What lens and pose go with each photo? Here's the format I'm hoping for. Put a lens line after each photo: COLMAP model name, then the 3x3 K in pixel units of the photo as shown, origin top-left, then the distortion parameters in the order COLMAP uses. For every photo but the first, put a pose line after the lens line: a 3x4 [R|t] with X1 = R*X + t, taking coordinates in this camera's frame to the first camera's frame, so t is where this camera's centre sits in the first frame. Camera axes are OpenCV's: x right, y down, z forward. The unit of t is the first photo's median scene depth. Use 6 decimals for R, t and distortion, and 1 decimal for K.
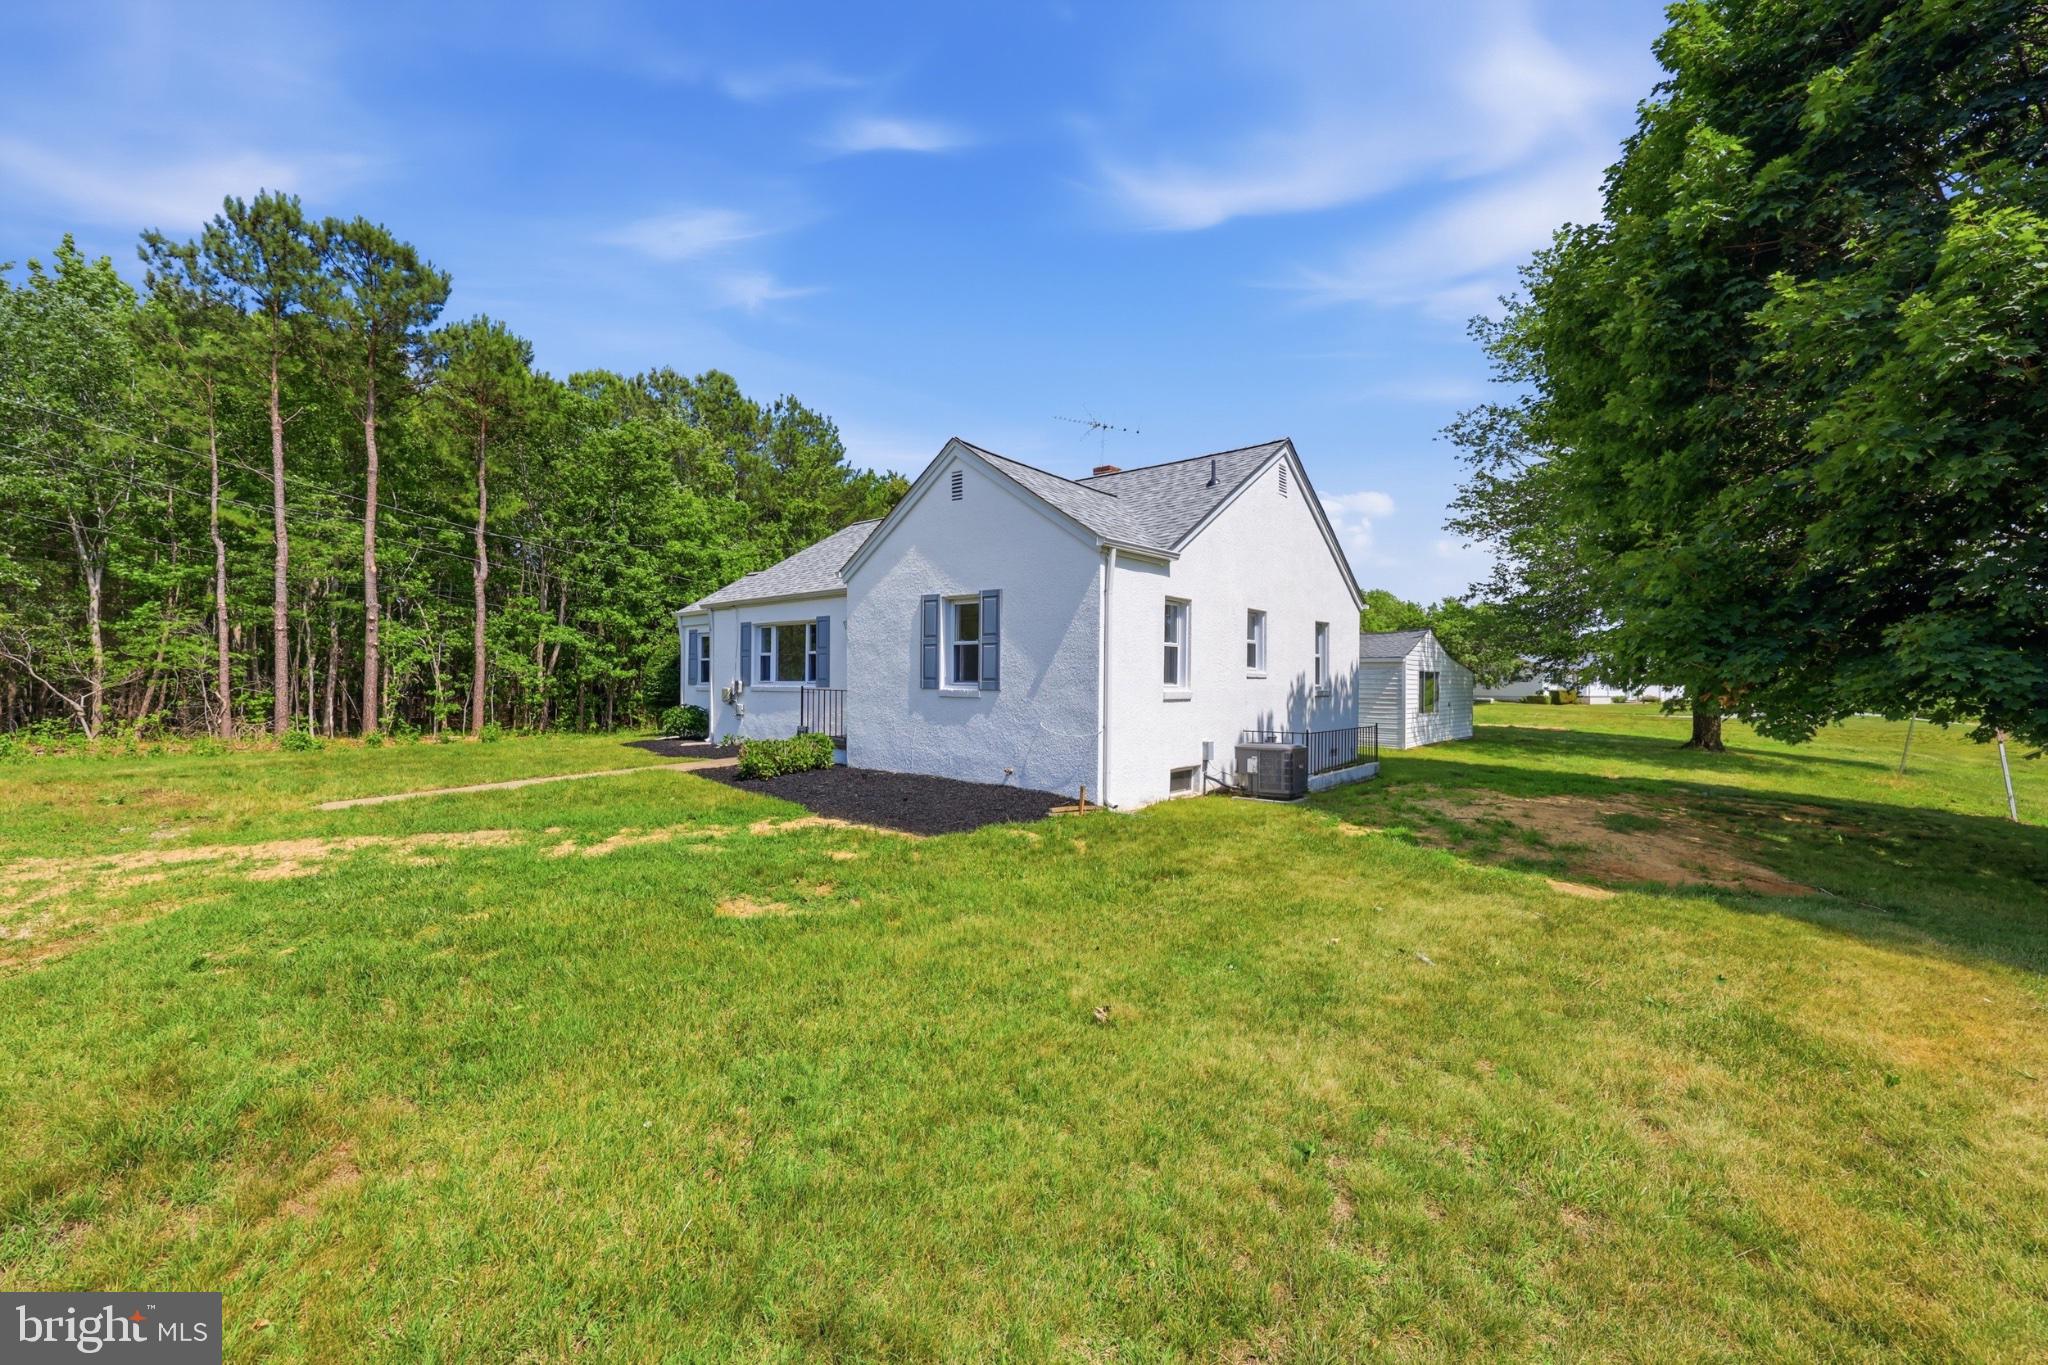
lens RADIAL K [[818.3, 0, 1021.9], [0, 818.3, 682.7], [0, 0, 1]] dist [-0.003370, 0.000121]
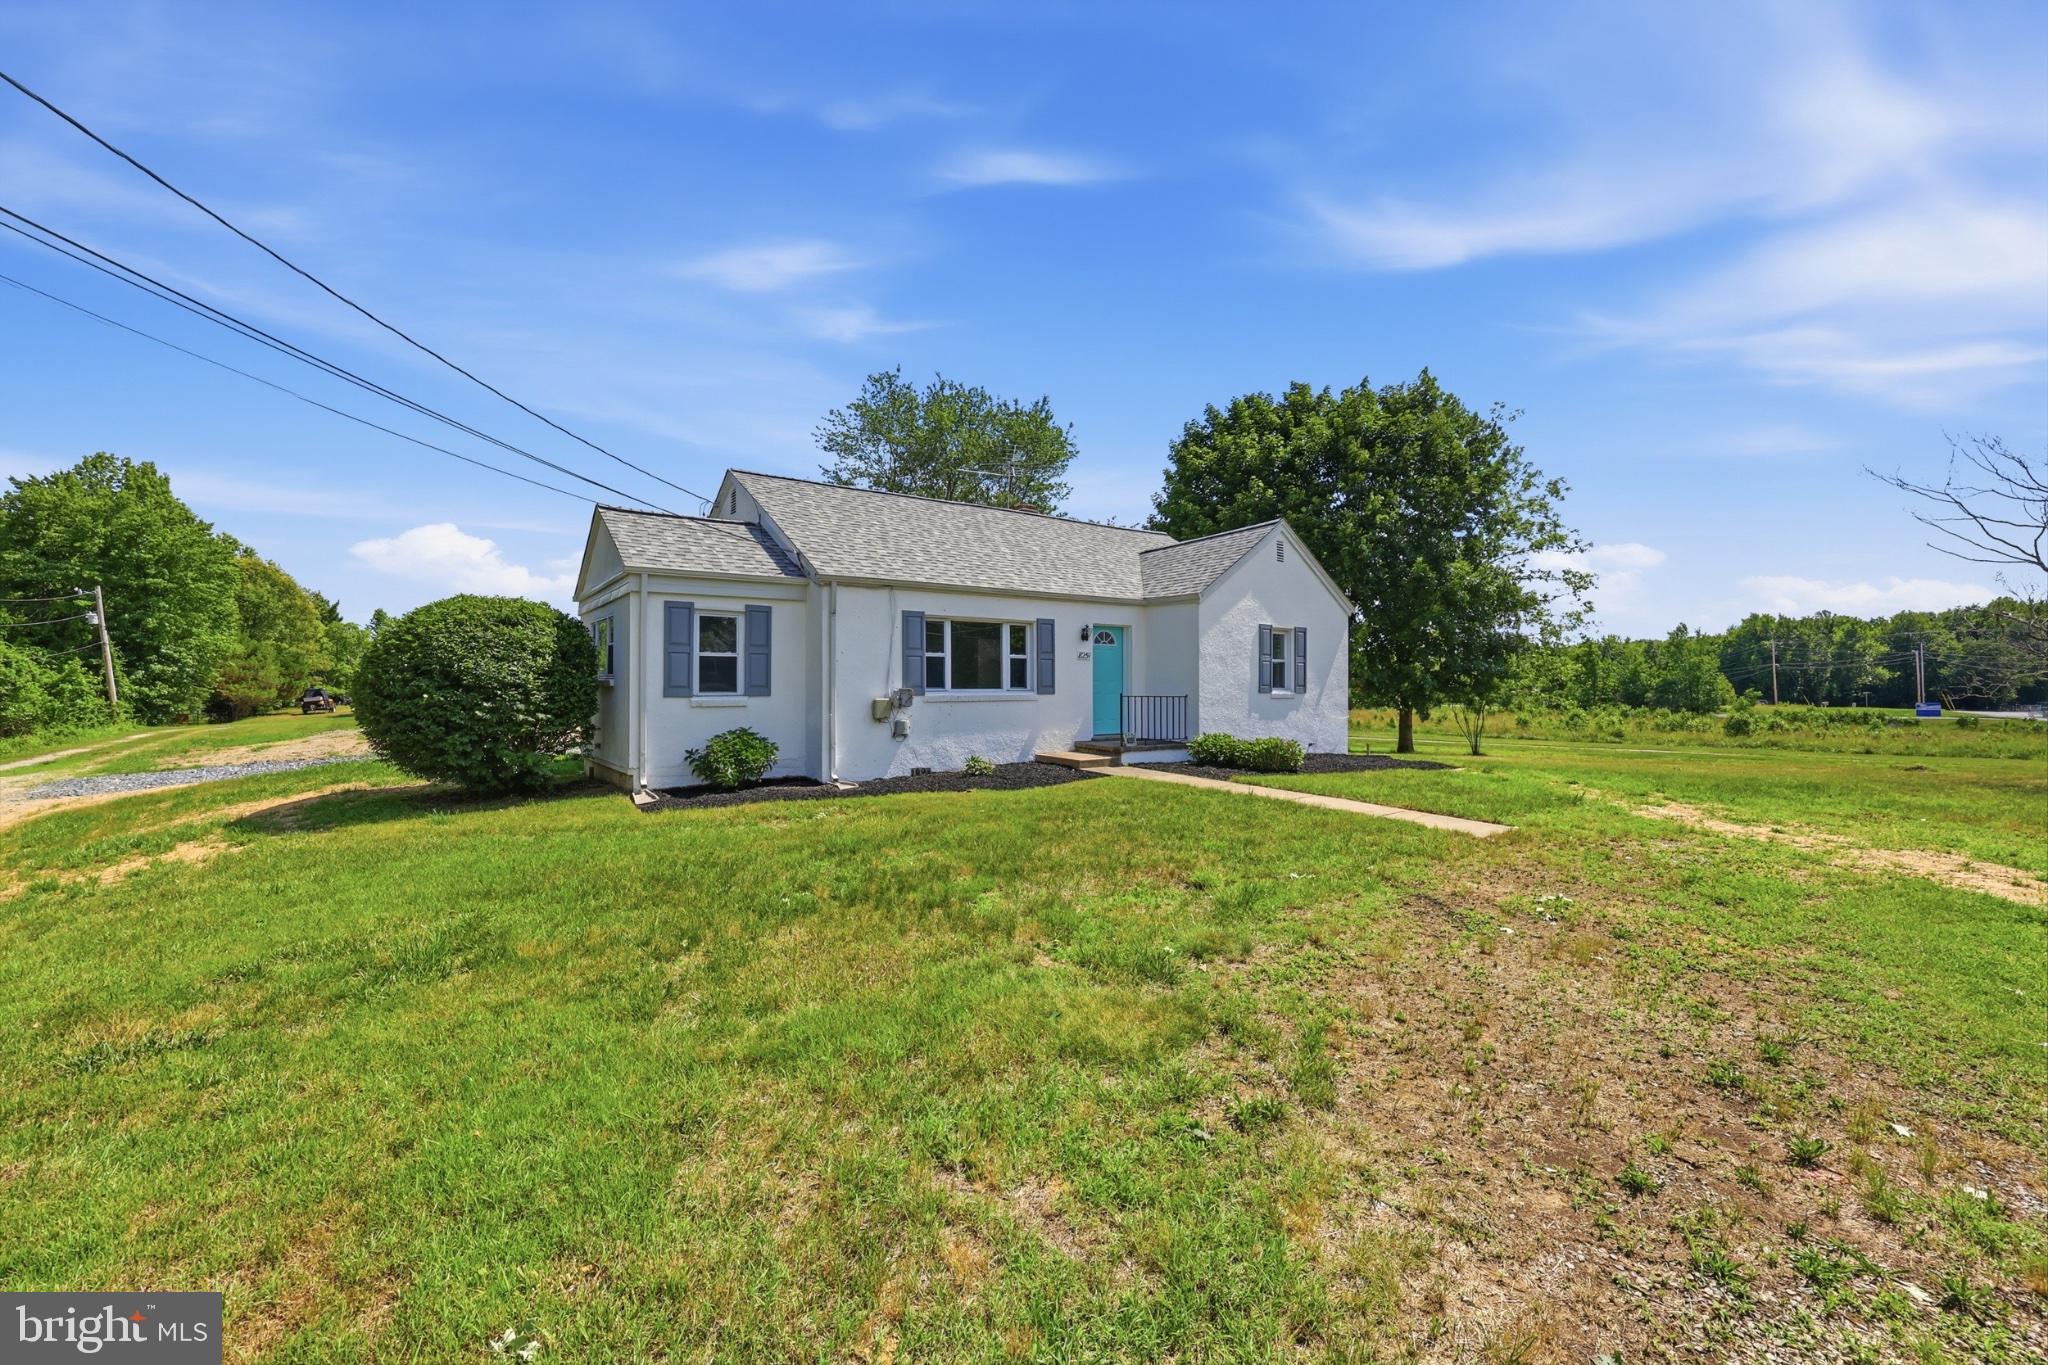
lens RADIAL K [[818.3, 0, 1021.9], [0, 818.3, 682.7], [0, 0, 1]] dist [-0.003370, 0.000121]
pose [[0.242369, 0.001669, 0.970183, -1.159955], [0.006267, 0.999975, -0.003286, -0.005605], [-0.970164, 0.006876, 0.242353, 0.799789]]
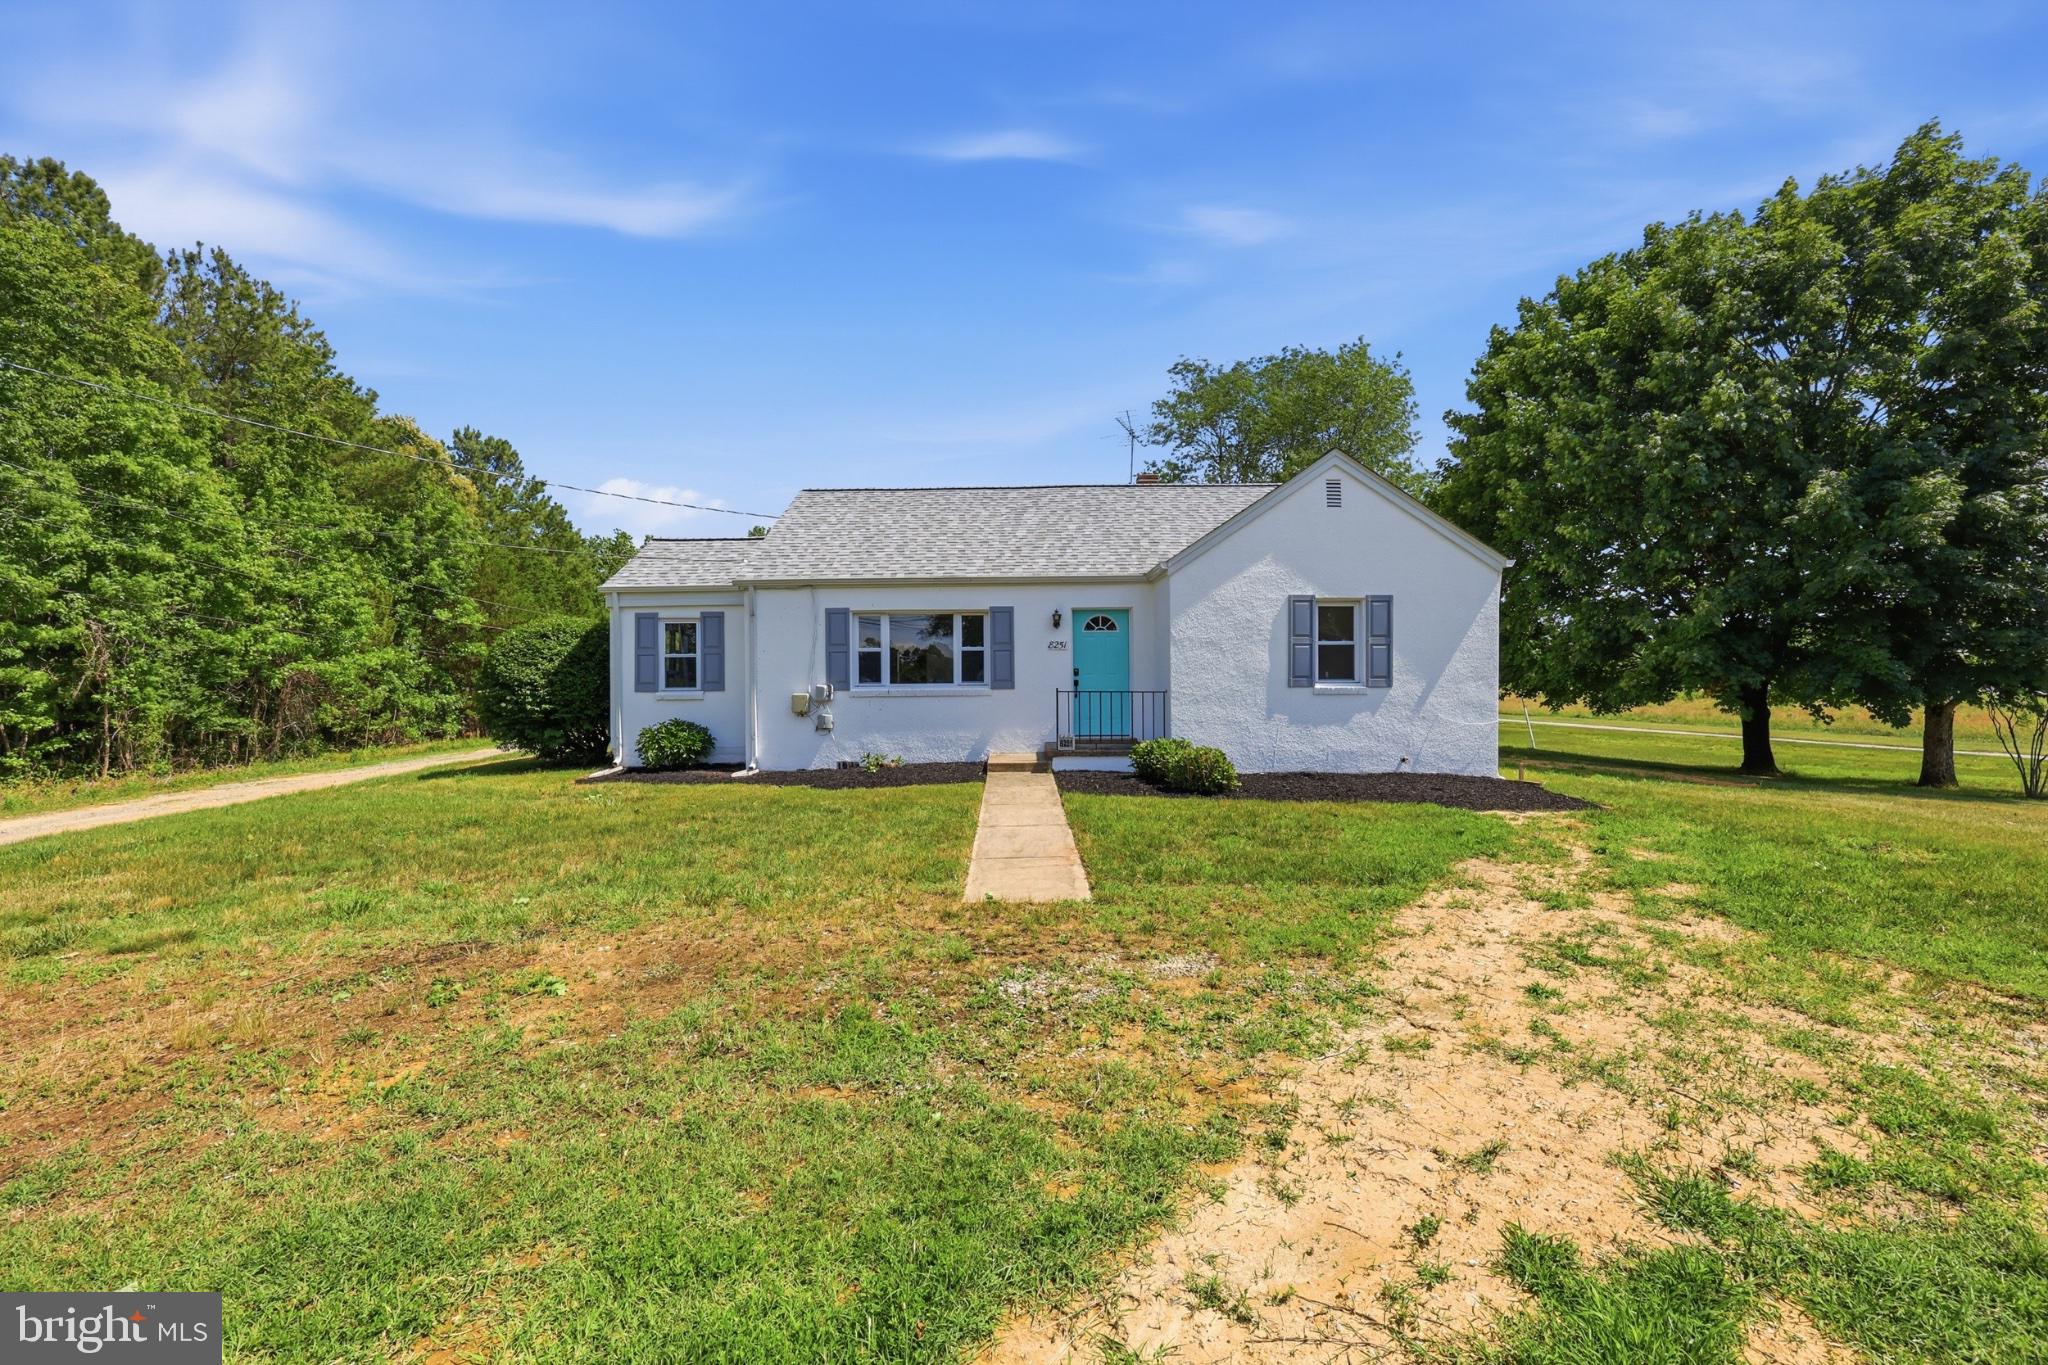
lens RADIAL K [[818.3, 0, 1021.9], [0, 818.3, 682.7], [0, 0, 1]] dist [-0.003370, 0.000121]
pose [[0.764692, -0.013594, 0.644253, -0.779787], [0.013931, 0.999893, 0.004563, -0.005593], [-0.644246, 0.005486, 0.764799, 0.333086]]
